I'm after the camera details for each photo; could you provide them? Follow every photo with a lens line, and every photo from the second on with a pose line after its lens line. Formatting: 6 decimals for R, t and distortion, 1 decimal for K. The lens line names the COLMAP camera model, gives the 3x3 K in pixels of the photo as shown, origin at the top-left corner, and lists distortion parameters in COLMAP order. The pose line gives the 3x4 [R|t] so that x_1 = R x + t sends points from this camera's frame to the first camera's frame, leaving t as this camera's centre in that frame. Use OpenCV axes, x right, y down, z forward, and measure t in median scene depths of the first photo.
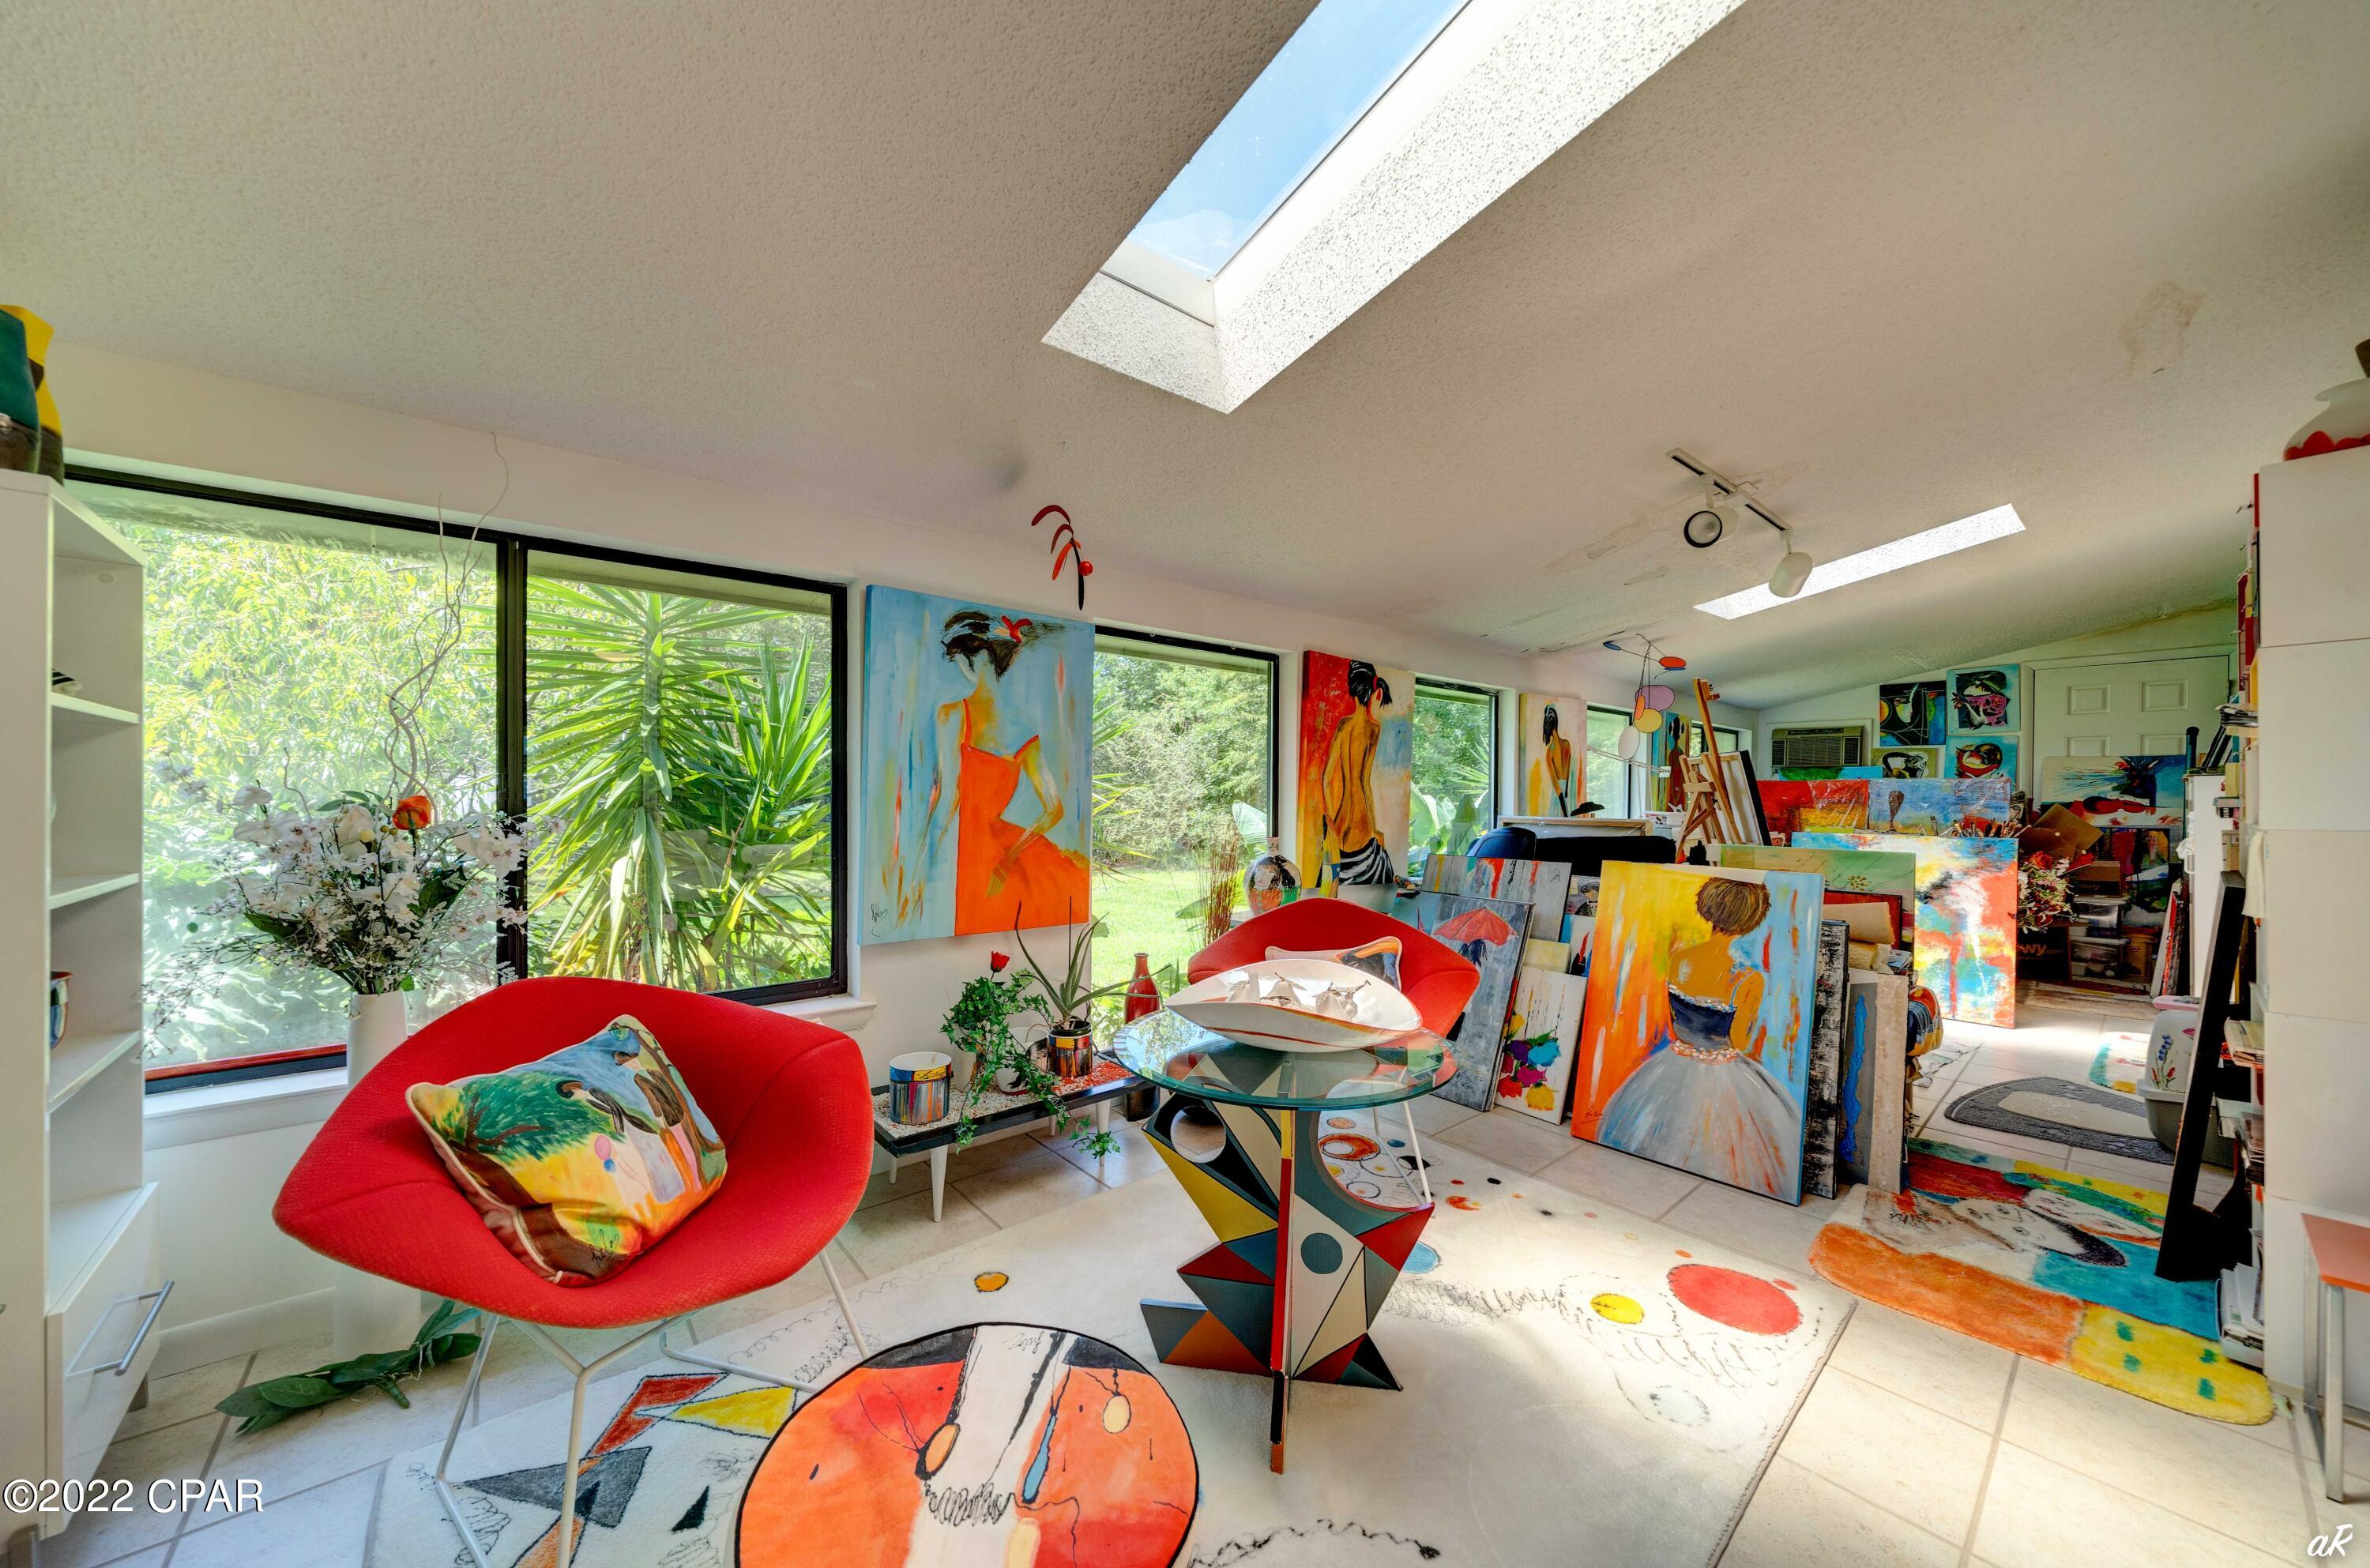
lens RADIAL K [[837.4, 0, 1185.2], [0, 837.4, 798.3], [0, 0, 1]] dist [0.001056, 0.000022]
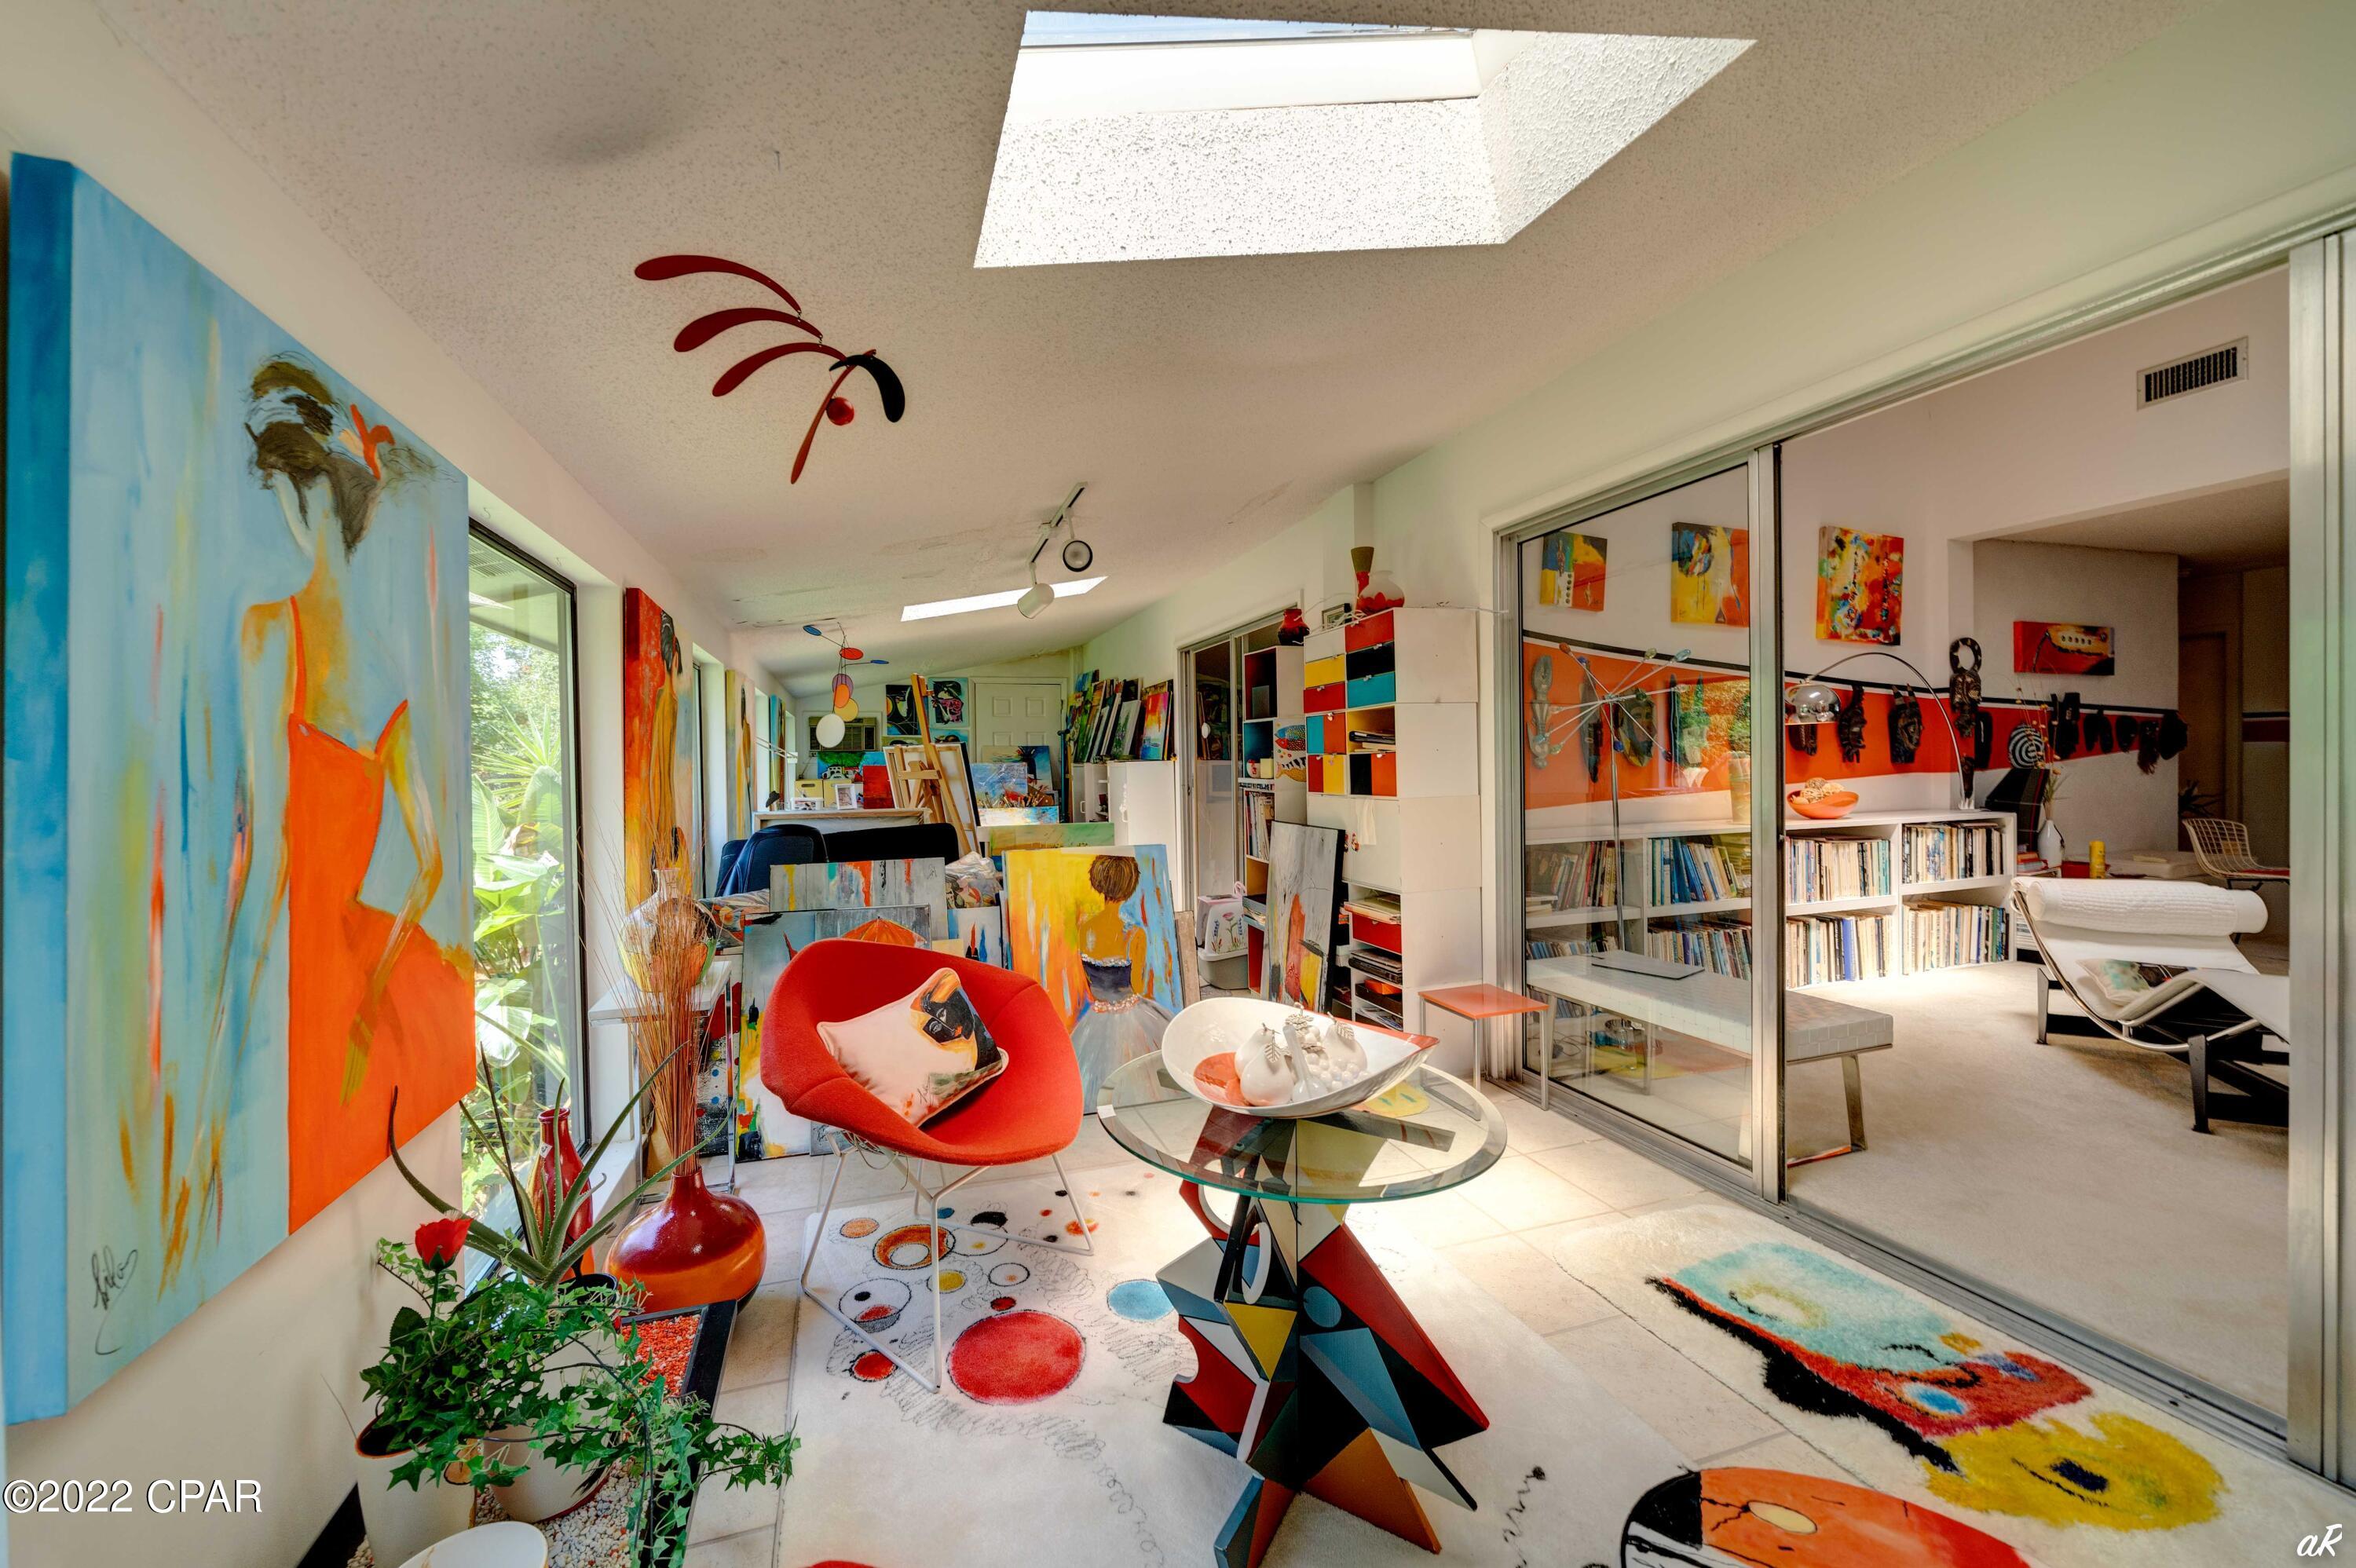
lens RADIAL K [[856.8, 0, 1117.3], [0, 856.8, 776.2], [0, 0, 1]] dist [0.000343, -0.000137]
pose [[0.390241, -0.023036, 0.920425, -0.464101], [0.021422, 0.999644, 0.015936, -0.035650], [-0.920464, 0.013498, 0.390595, 0.501529]]
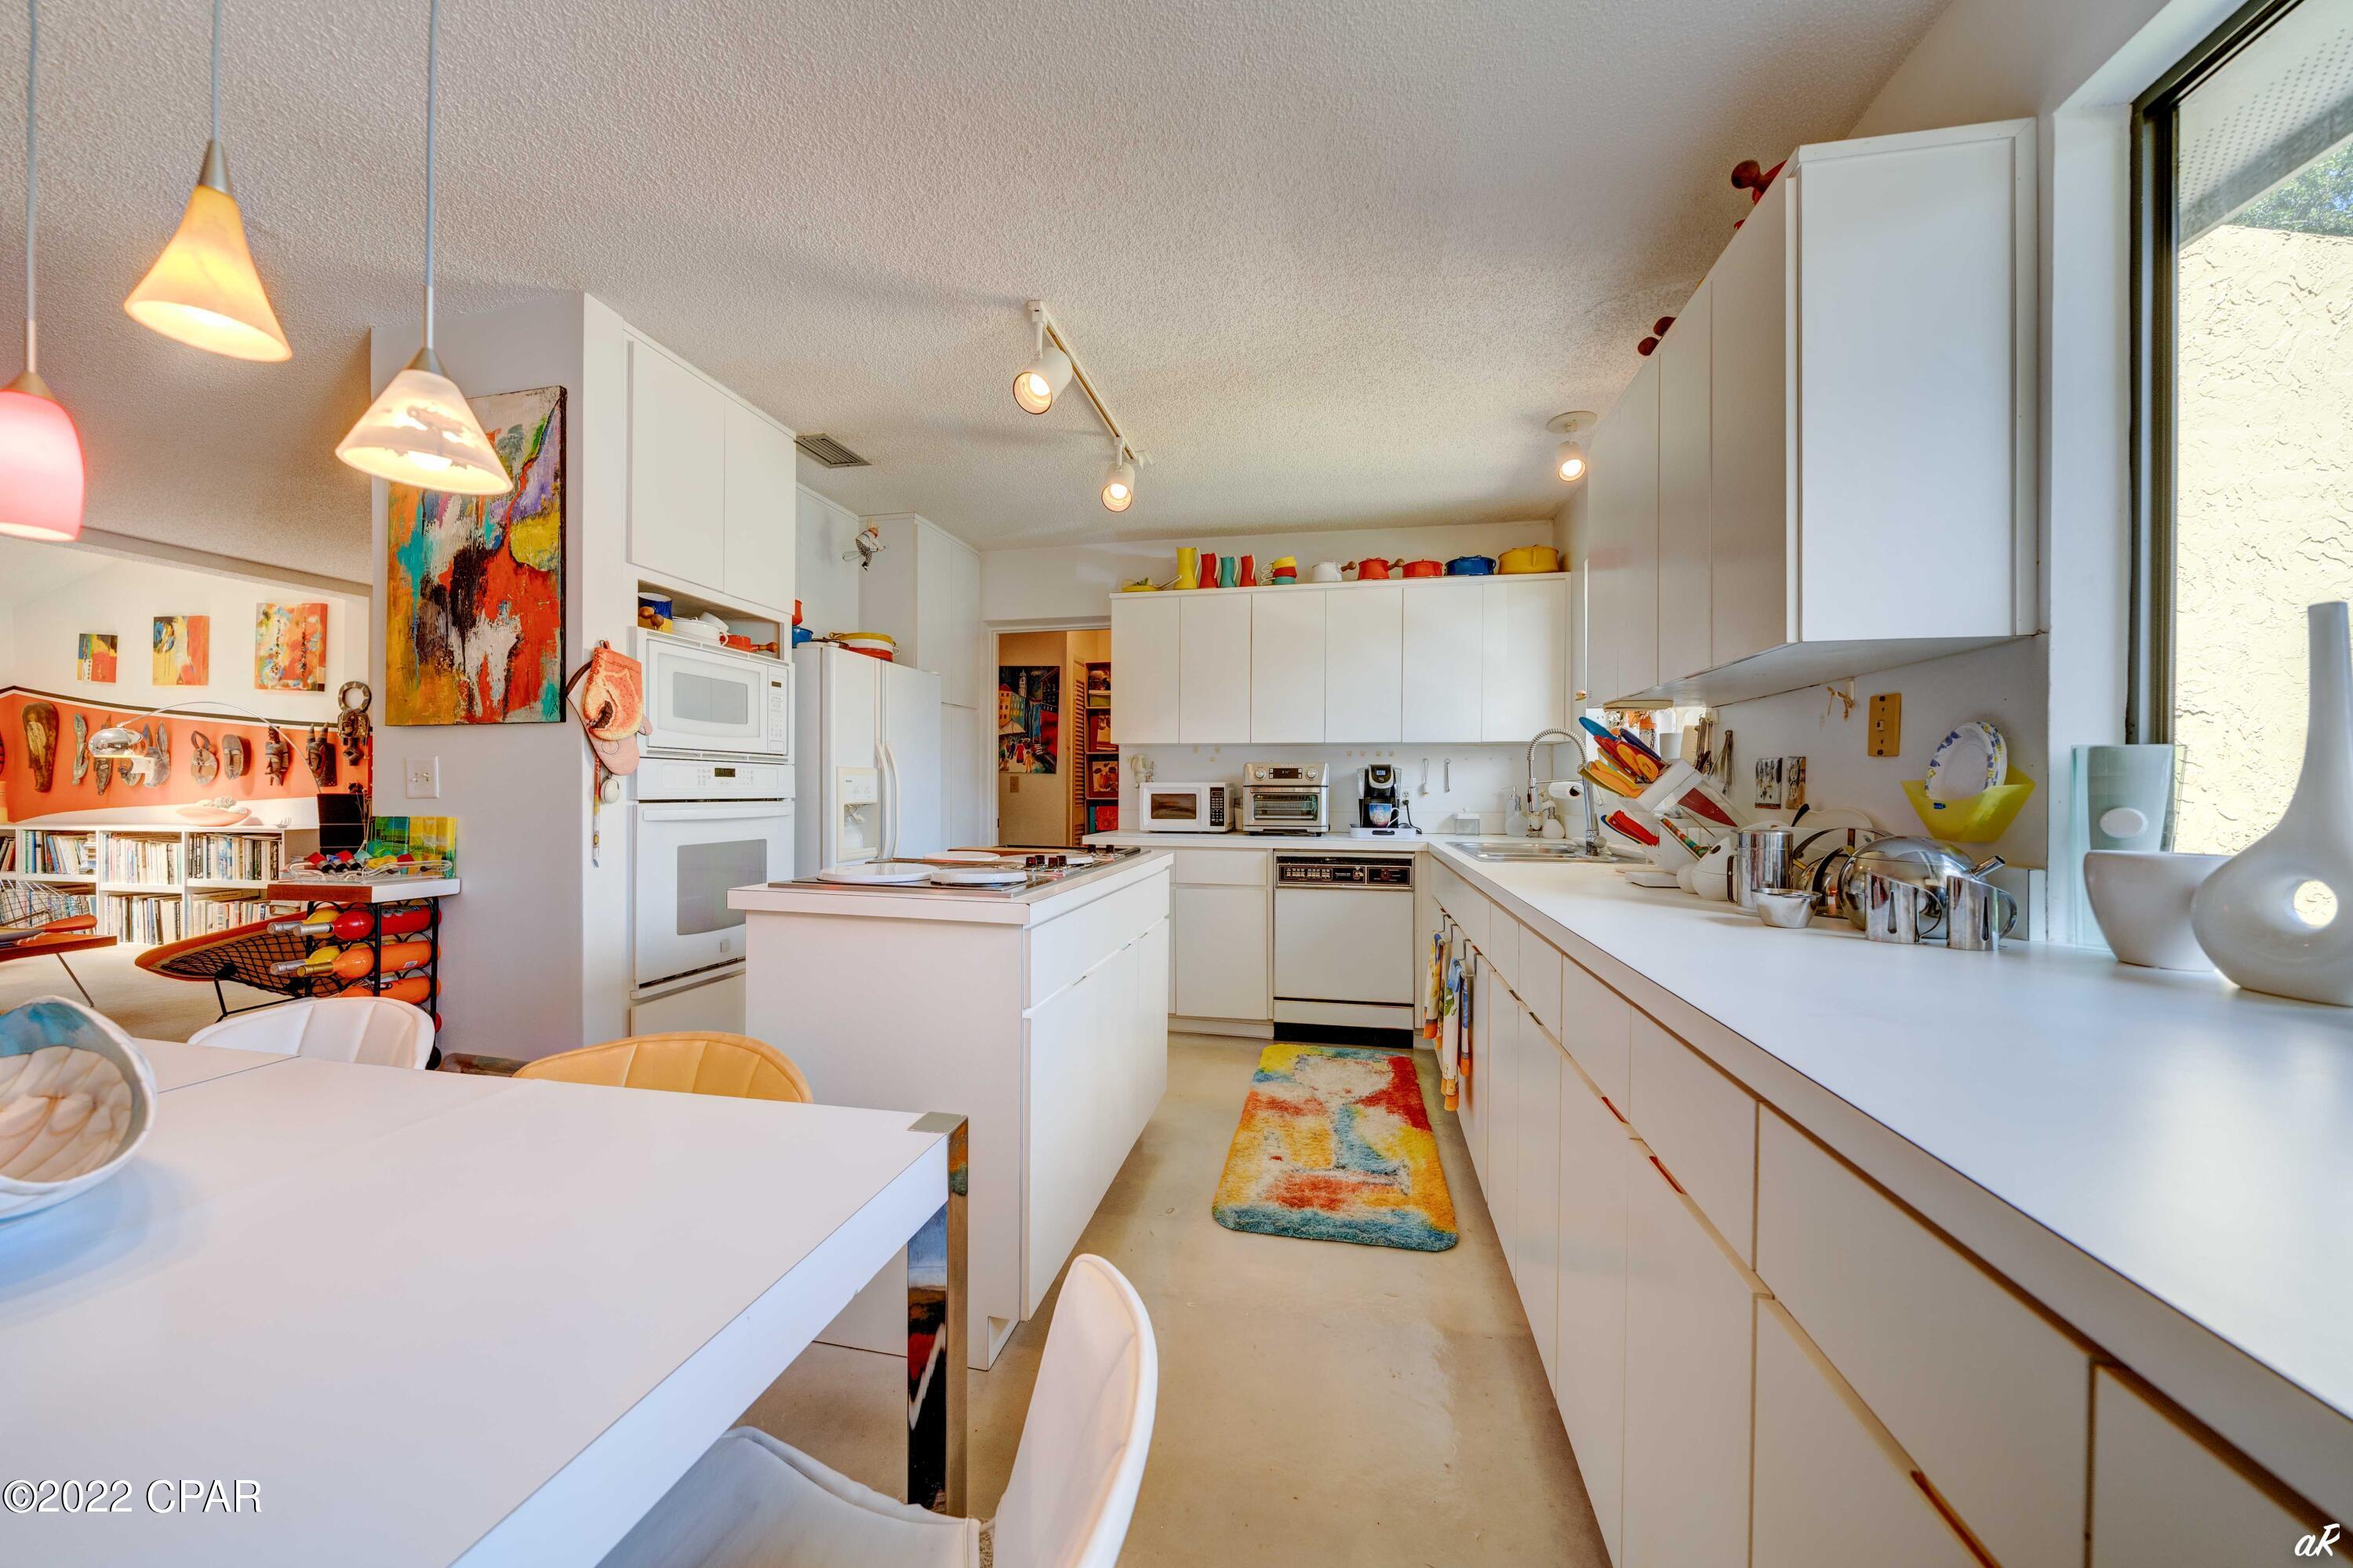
lens RADIAL K [[811.6, 0, 1170.8], [0, 811.6, 792.0], [0, 0, 1]] dist [-0.005782, -0.000100]
pose [[0.787807, -0.003985, 0.615909, 2.375351], [0.003799, 0.999991, 0.001610, 0.020576], [-0.615910, 0.001071, 0.787816, -3.418009]]
